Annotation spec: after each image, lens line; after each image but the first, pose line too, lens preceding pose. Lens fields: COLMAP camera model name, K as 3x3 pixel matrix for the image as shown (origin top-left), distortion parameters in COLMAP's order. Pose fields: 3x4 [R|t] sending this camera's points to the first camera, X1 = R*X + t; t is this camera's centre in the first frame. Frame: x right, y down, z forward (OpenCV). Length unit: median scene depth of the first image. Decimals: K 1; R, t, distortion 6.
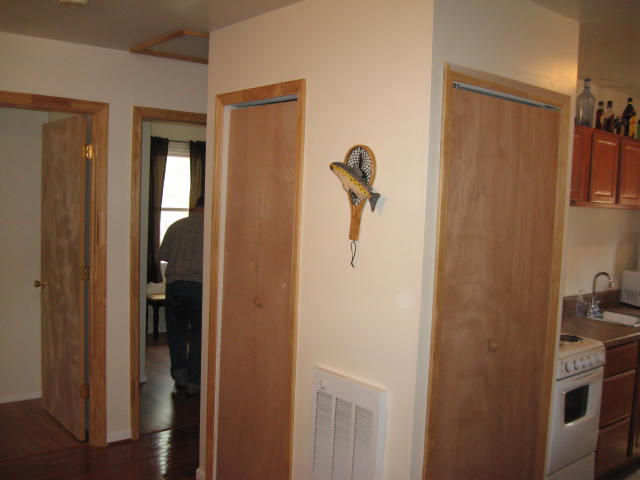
lens RADIAL K [[662.3, 0, 318.7], [0, 662.3, 251.8], [0, 0, 1]] dist [-0.137753, 0.066855]
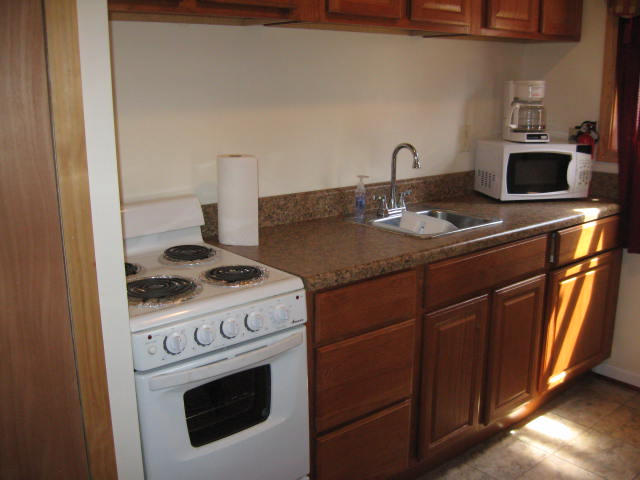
lens RADIAL K [[662.3, 0, 318.7], [0, 662.3, 251.8], [0, 0, 1]] dist [-0.137753, 0.066855]
pose [[0.999003, -0.038815, -0.022064, 0.560304], [0.041995, 0.984697, 0.169142, 0.036105], [0.015161, -0.169900, 0.985345, 0.588090]]
